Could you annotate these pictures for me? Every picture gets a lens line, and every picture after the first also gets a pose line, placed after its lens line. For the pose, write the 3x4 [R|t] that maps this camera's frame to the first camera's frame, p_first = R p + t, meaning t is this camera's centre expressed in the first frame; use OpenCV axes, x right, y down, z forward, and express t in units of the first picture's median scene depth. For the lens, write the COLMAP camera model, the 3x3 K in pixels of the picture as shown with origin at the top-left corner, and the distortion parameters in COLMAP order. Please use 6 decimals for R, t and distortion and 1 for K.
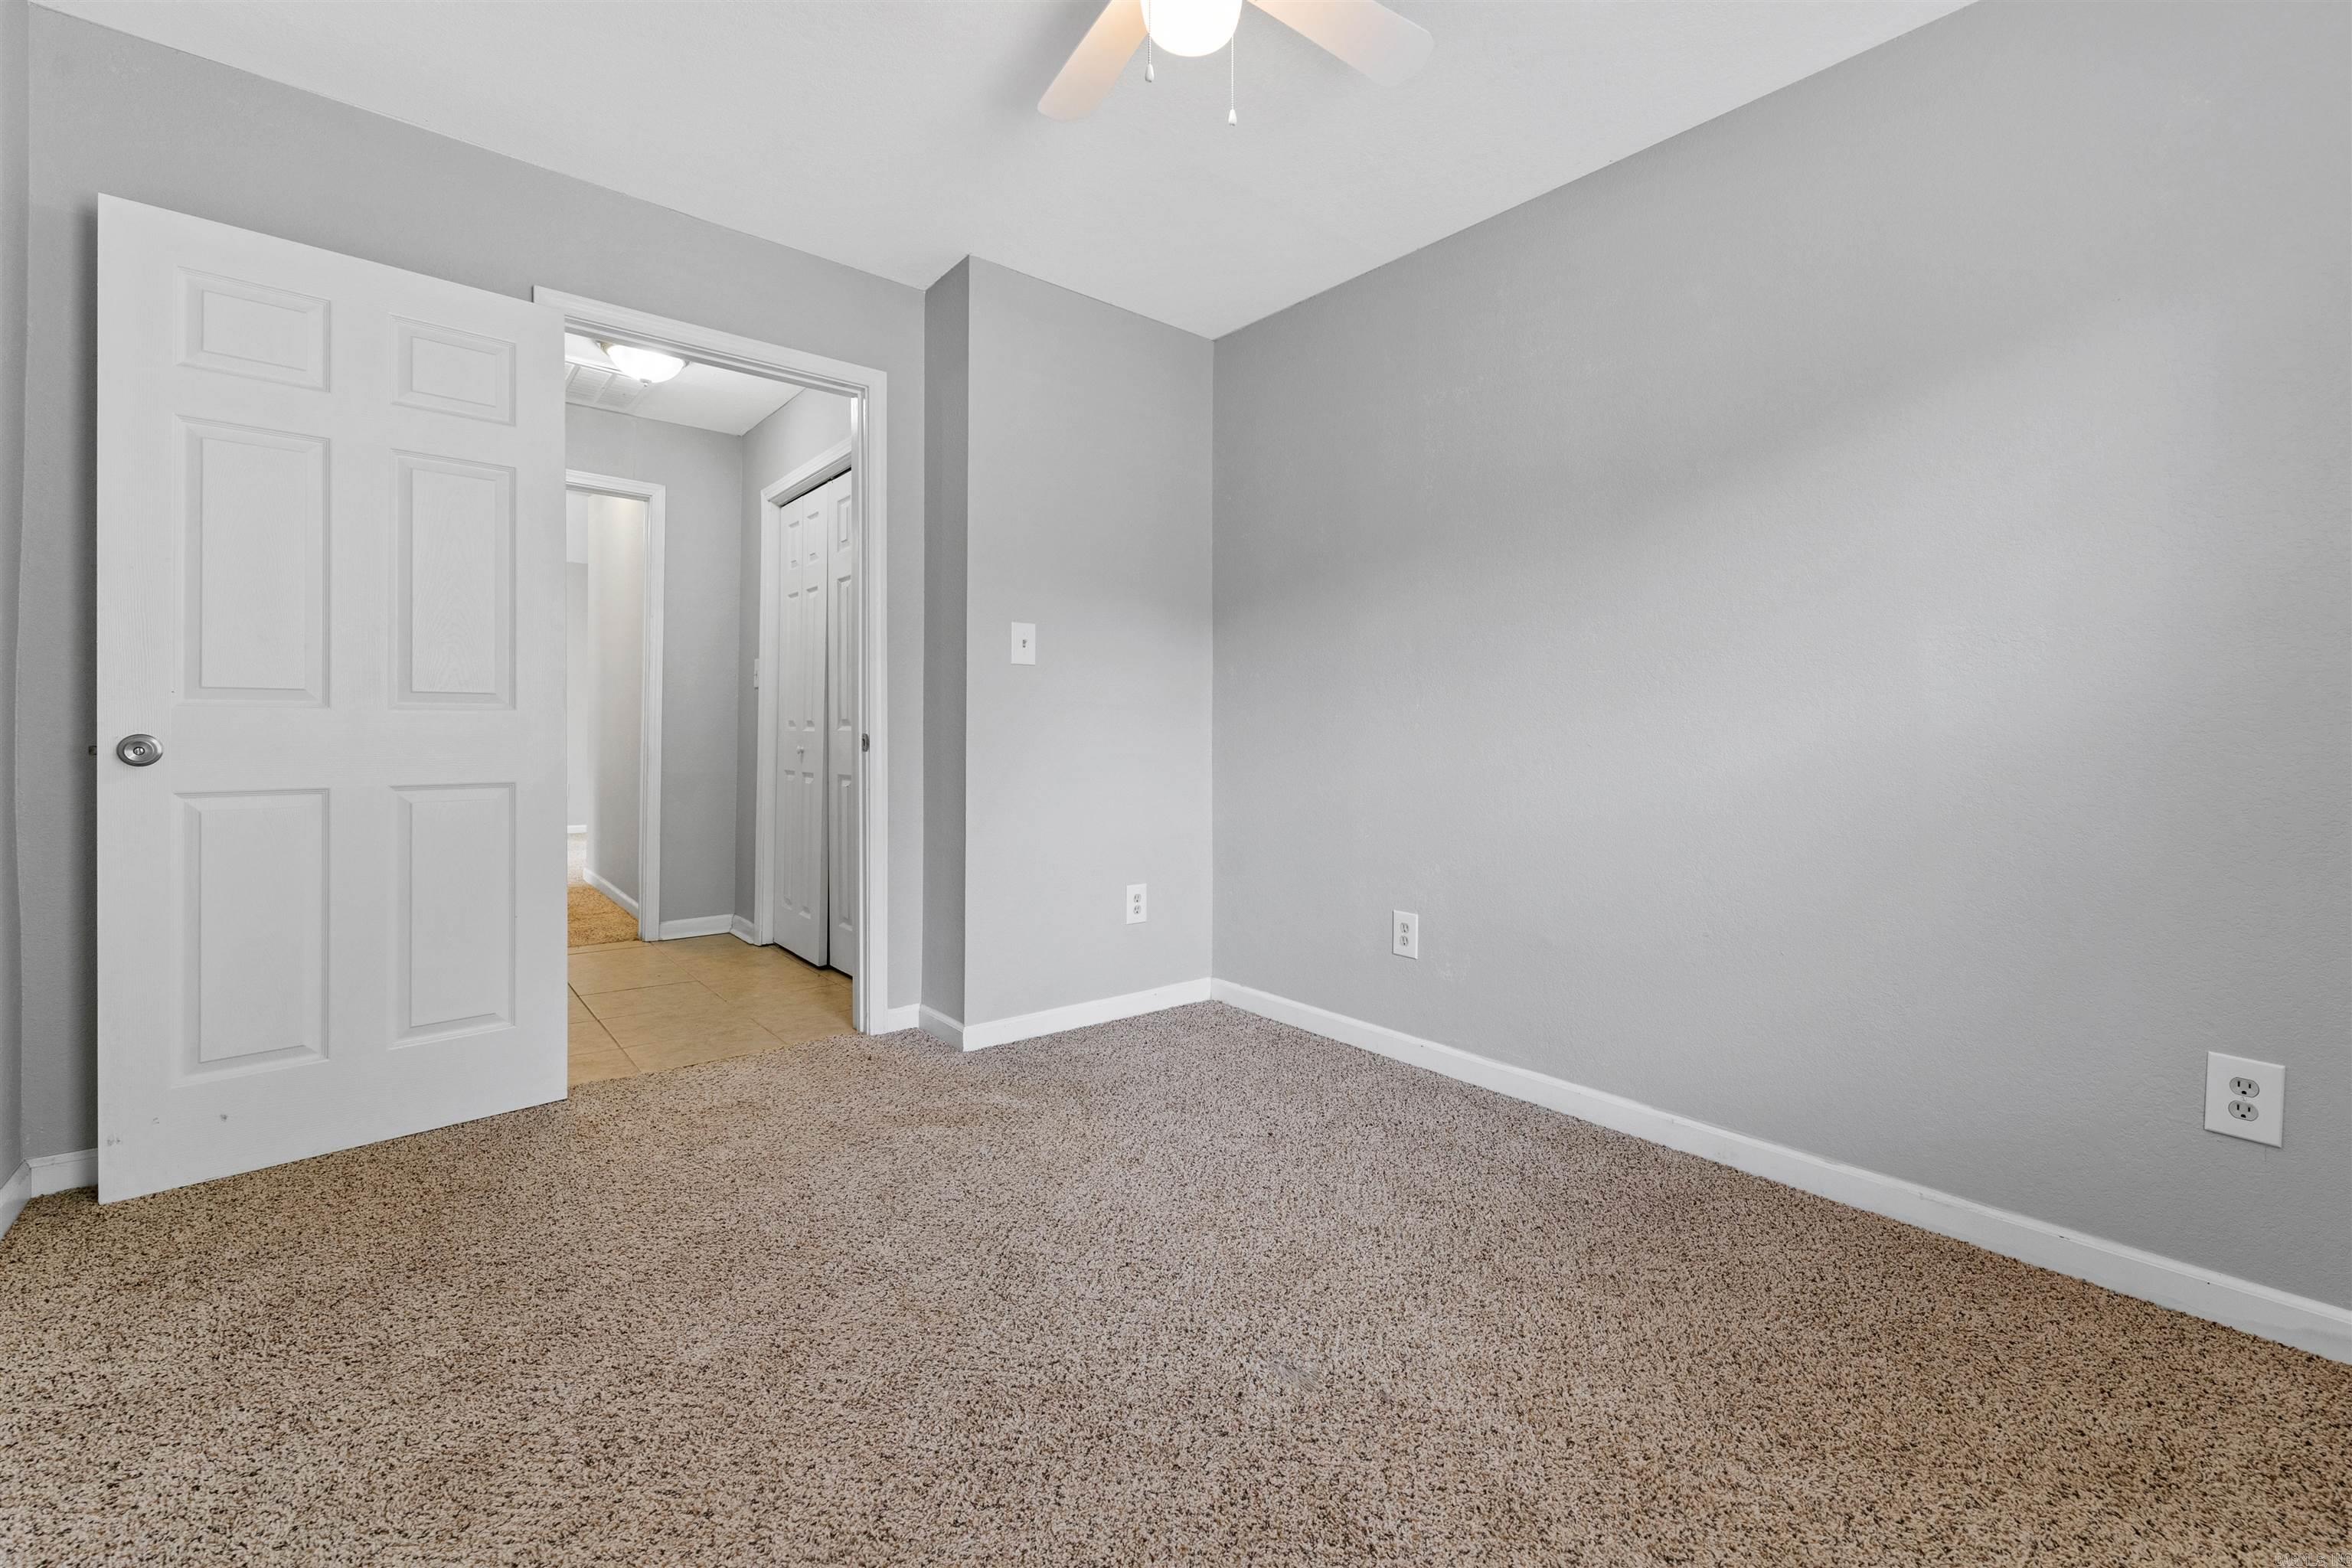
lens RADIAL K [[995.9, 0, 1176.4], [0, 995.9, 740.2], [0, 0, 1]] dist [-0.001049, -0.000374]
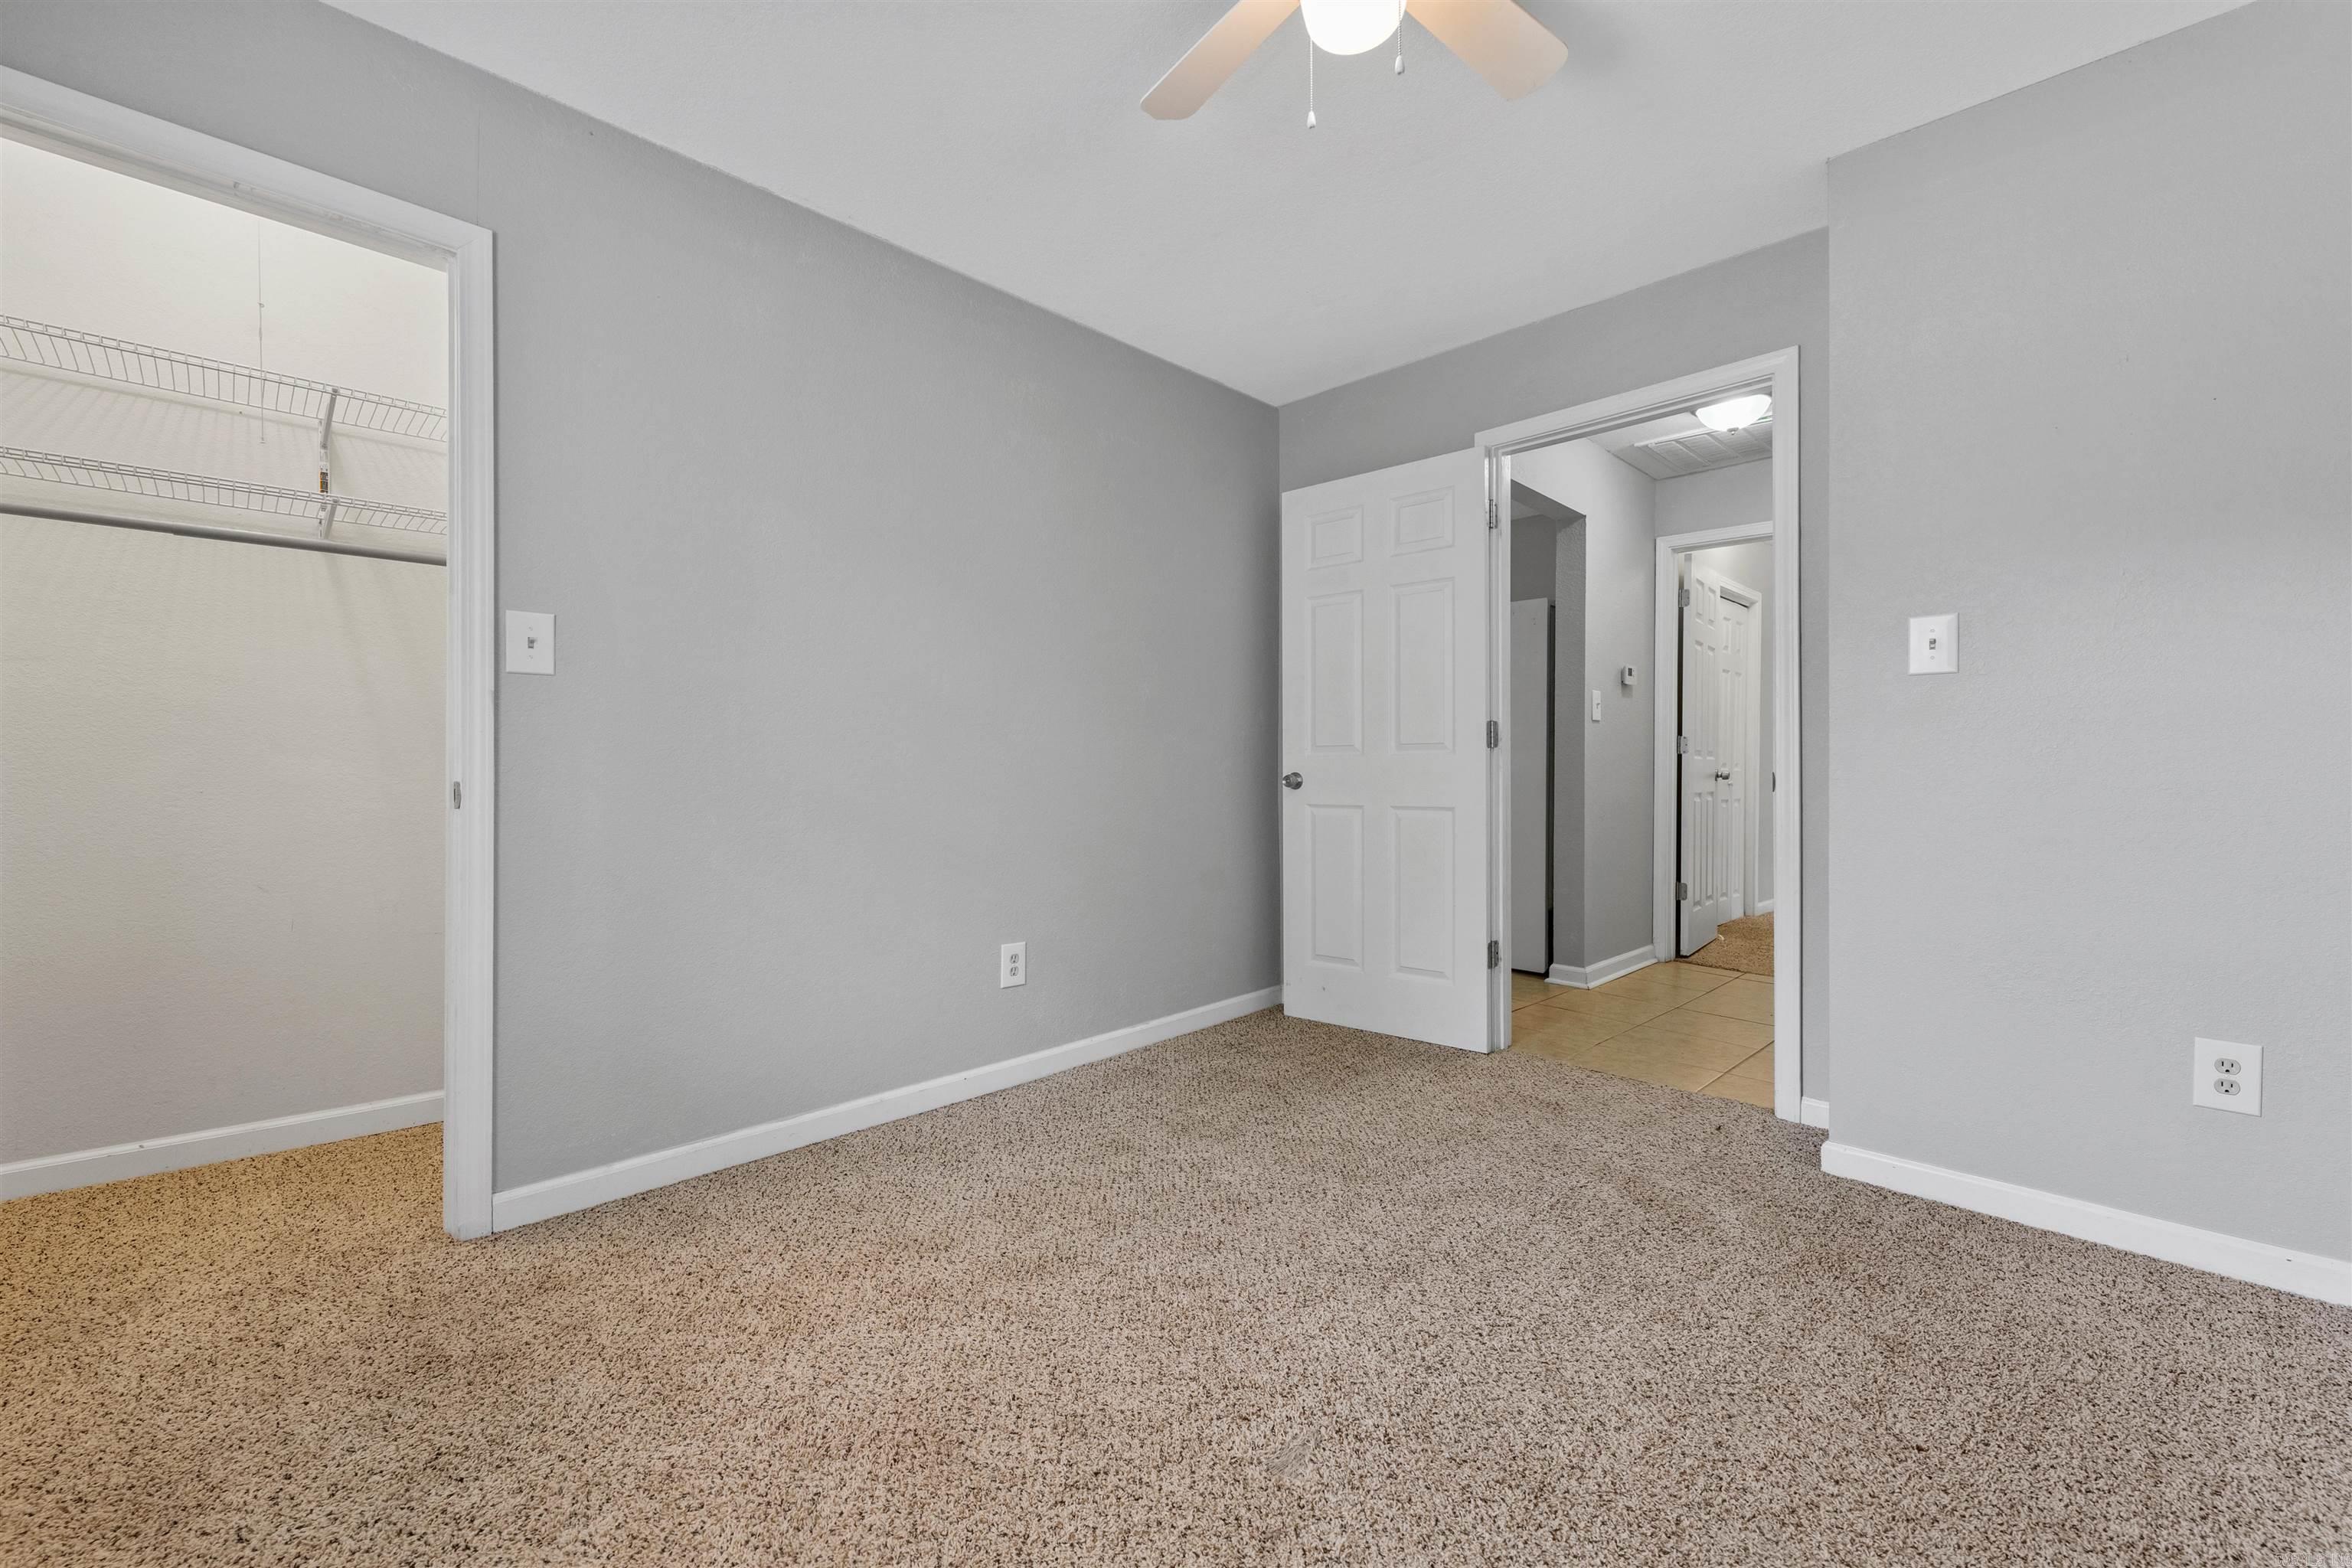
lens RADIAL K [[972.6, 0, 1176.0], [0, 972.6, 784.0], [0, 0, 1]] dist [-0.000679, -0.000368]
pose [[0.077135, 0.009516, -0.996975, 0.704213], [-0.009878, 0.999913, 0.008780, 0.003016], [0.996972, 0.009171, 0.077223, 0.573921]]
